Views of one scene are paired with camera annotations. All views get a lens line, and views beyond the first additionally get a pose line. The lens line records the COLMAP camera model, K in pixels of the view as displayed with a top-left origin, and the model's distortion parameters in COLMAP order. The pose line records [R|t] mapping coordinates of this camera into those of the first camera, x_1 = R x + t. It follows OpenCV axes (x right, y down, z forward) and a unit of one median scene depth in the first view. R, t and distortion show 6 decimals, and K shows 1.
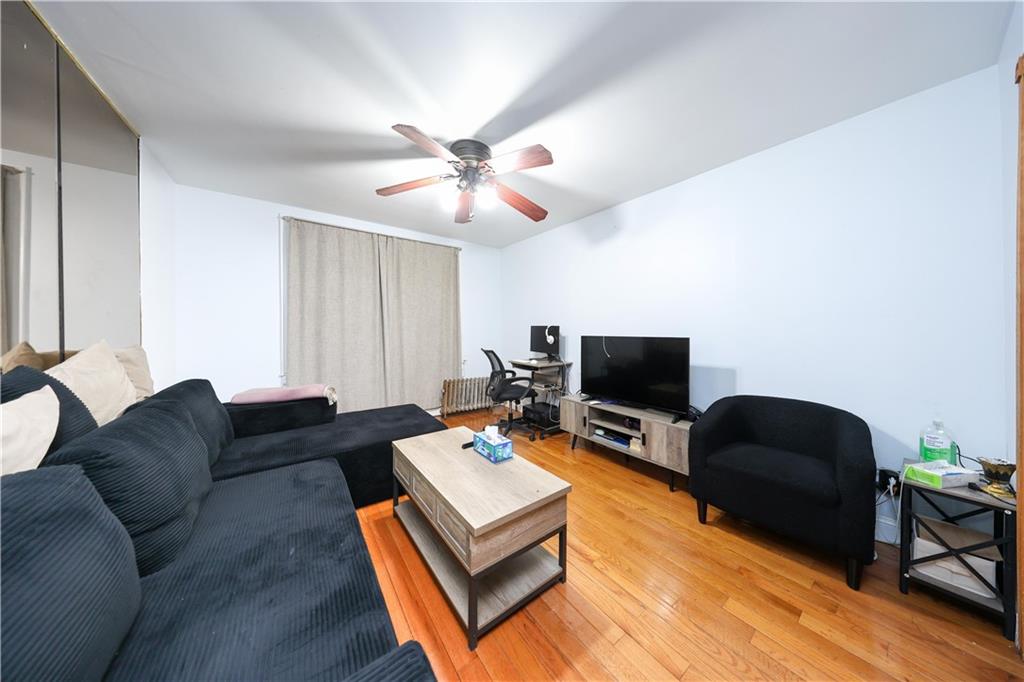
lens RADIAL K [[298.4, 0, 513.2], [0, 298.4, 332.6], [0, 0, 1]] dist [0.000207, -0.000187]
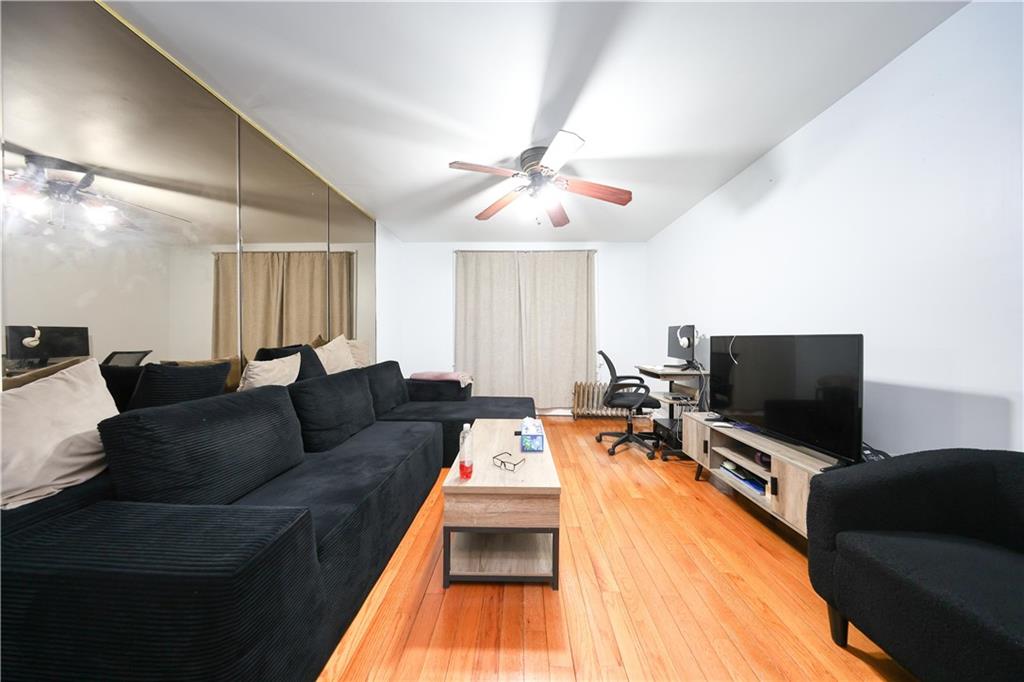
lens RADIAL K [[298.4, 0, 514.4], [0, 298.4, 340.2], [0, 0, 1]] dist [0.000207, -0.000187]
pose [[0.788561, 0.004932, -0.614937, 0.324085], [-0.008054, 0.999965, -0.002308, 0.028909], [0.614904, 0.006773, 0.788573, 0.089448]]
